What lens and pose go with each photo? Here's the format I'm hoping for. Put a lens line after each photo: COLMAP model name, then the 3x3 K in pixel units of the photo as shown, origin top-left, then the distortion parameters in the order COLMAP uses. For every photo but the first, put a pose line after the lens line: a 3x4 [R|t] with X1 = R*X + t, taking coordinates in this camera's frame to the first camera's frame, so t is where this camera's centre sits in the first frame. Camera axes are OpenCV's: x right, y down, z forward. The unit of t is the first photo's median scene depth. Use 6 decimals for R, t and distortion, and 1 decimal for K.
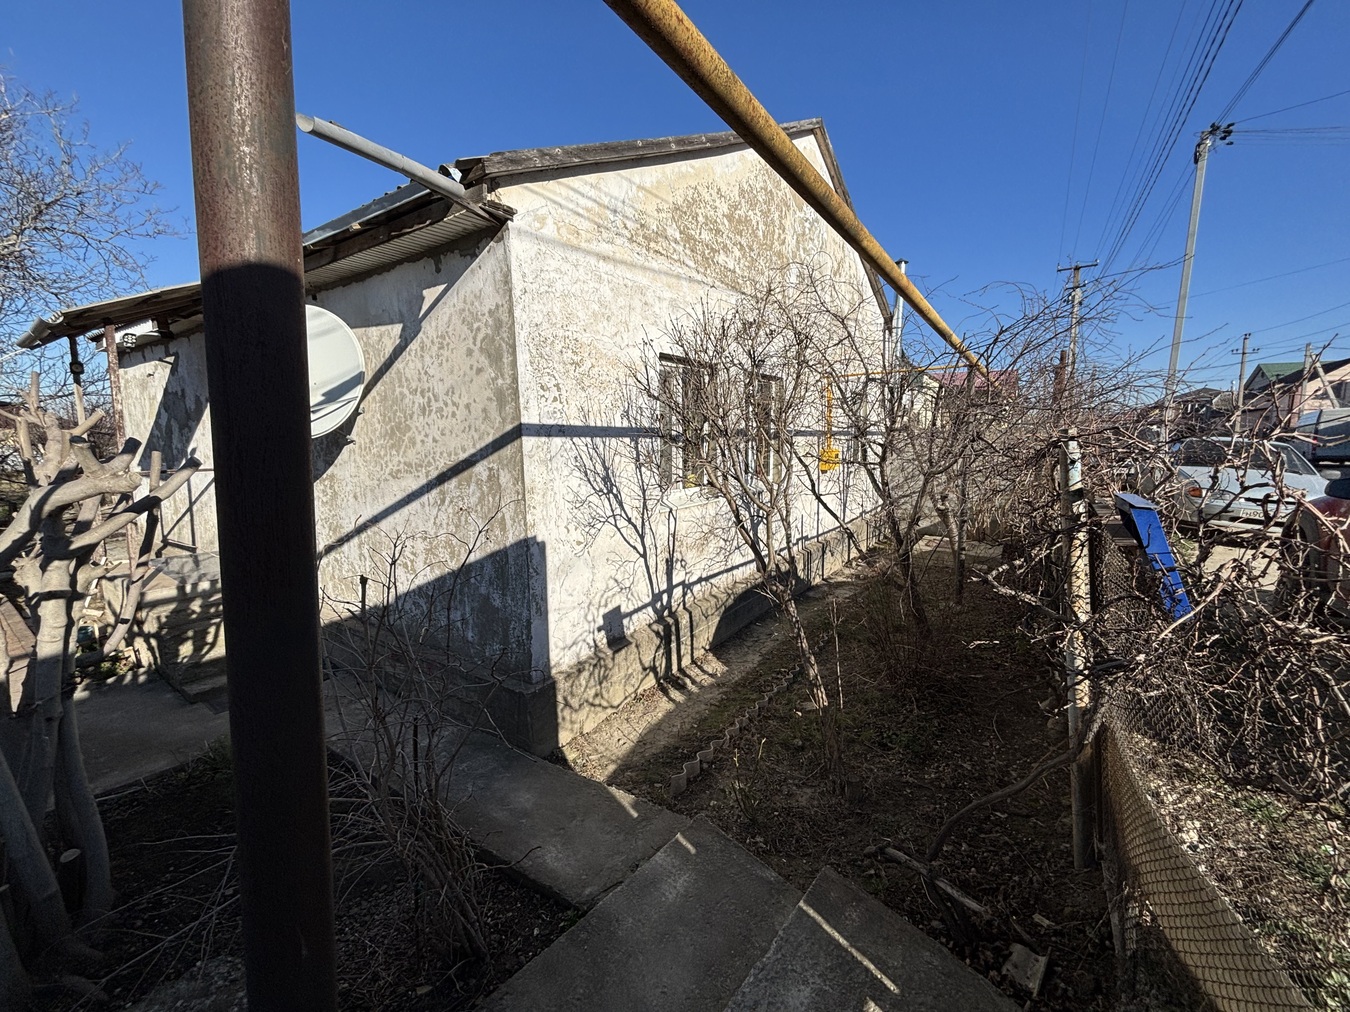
lens RADIAL K [[535.3, 0, 674.1], [0, 535.3, 503.8], [0, 0, 1]] dist [-0.000008, 0.000066]
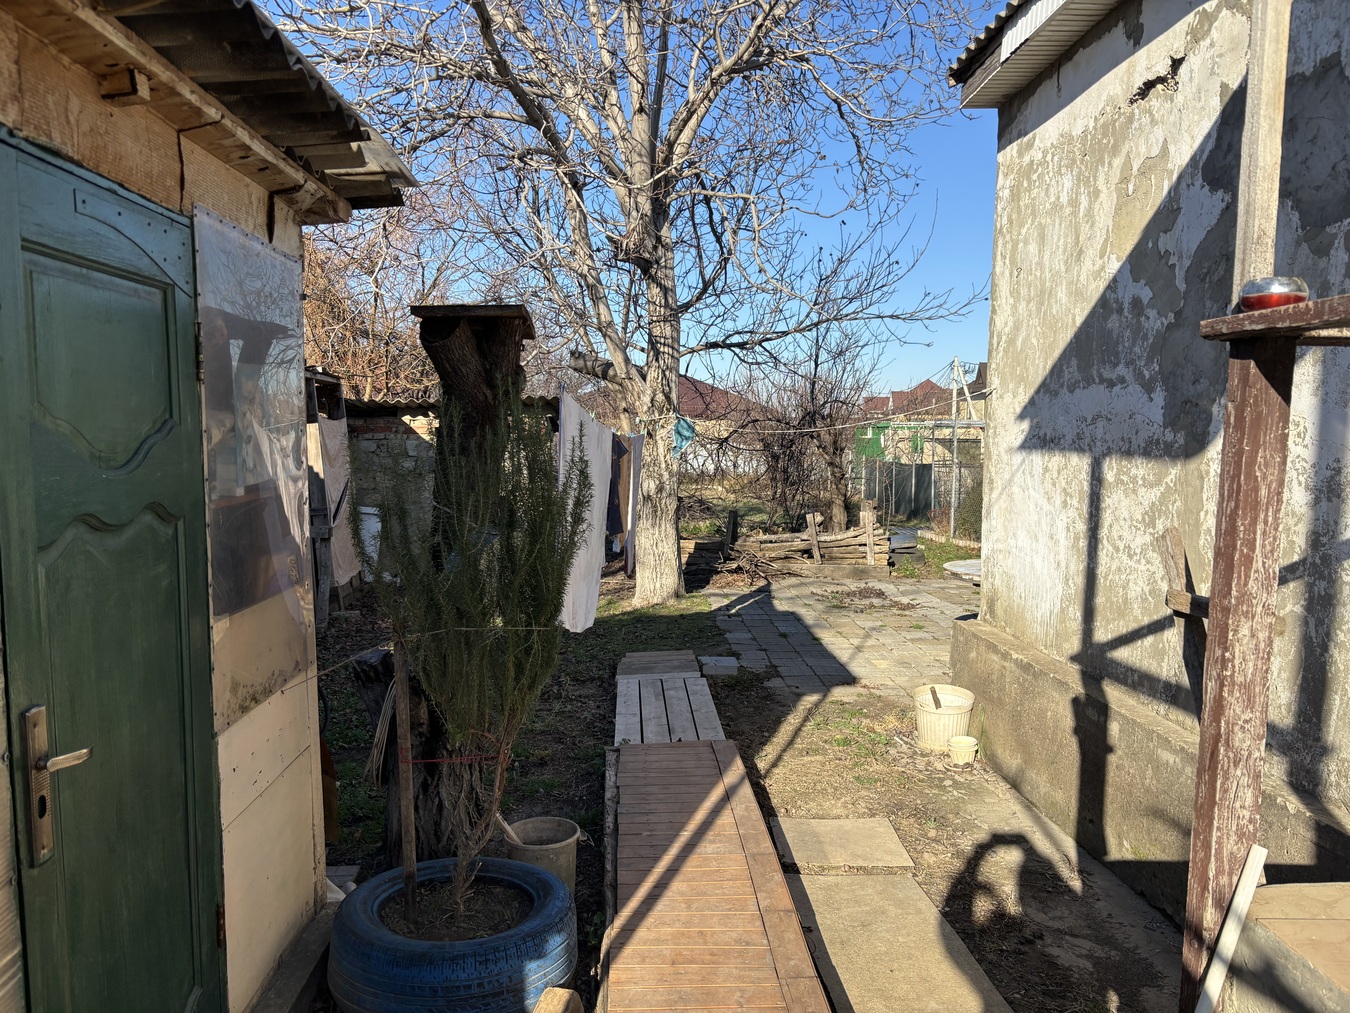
lens RADIAL K [[1016.6, 0, 674.5], [0, 1016.6, 508.3], [0, 0, 1]] dist [0.000800, -0.012909]
pose [[0.598444, 0.059593, -0.798945, -0.724663], [-0.111238, 0.993751, -0.009199, 0.017886], [0.793405, 0.094378, 0.601334, 0.521611]]
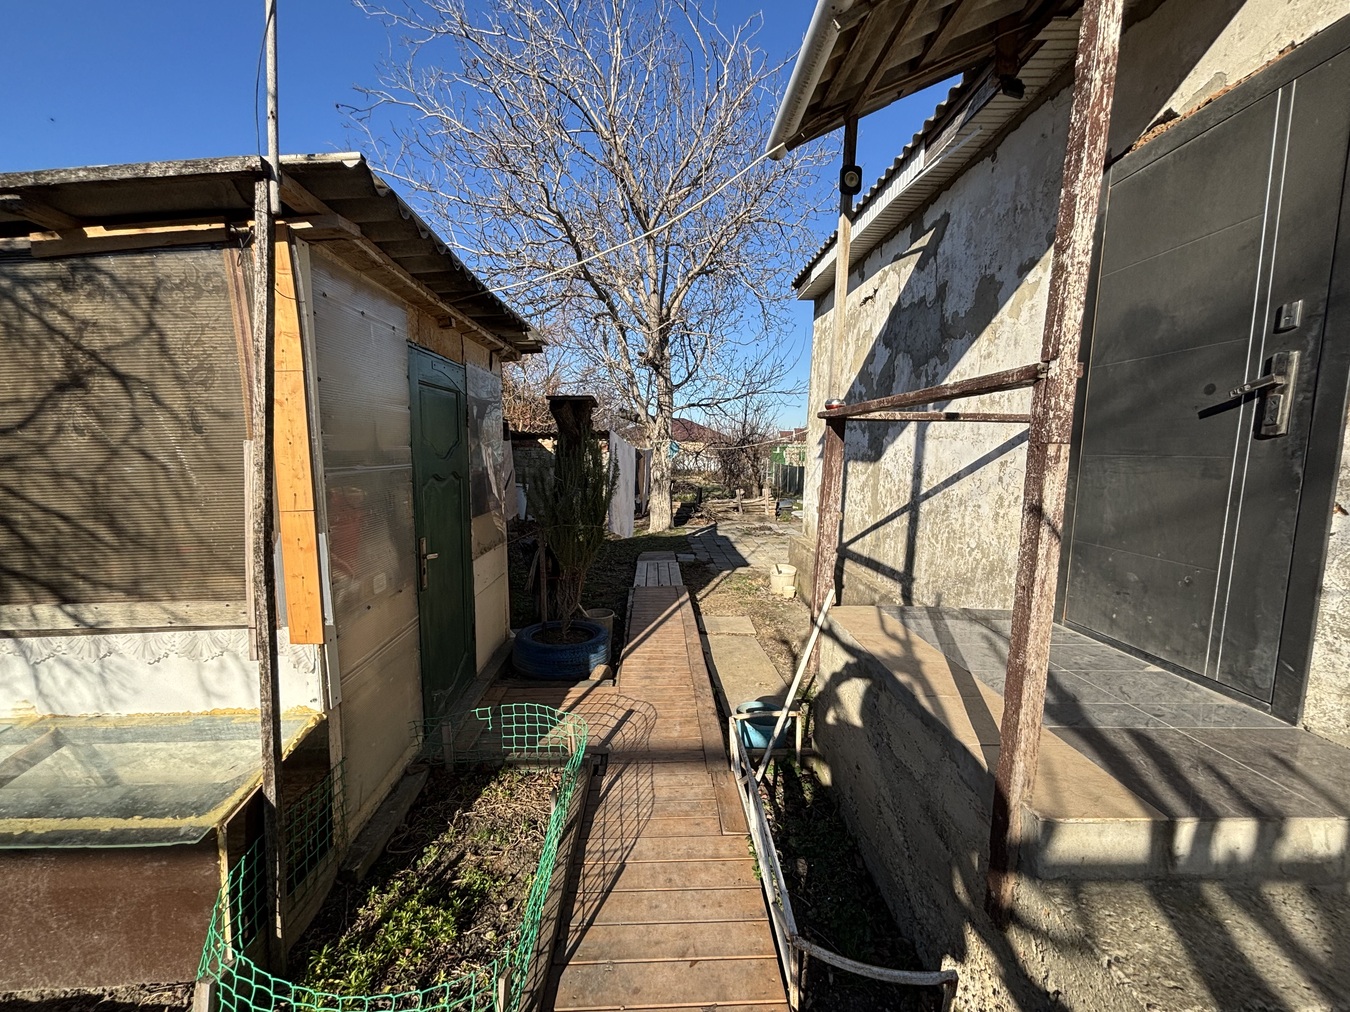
lens RADIAL K [[535.3, 0, 675.0], [0, 535.3, 505.6], [0, 0, 1]] dist [-0.000008, 0.000066]
pose [[0.592129, 0.091876, -0.800588, -0.602756], [-0.123419, 0.992098, 0.022571, 0.025859], [0.796336, 0.085443, 0.598789, 0.466147]]
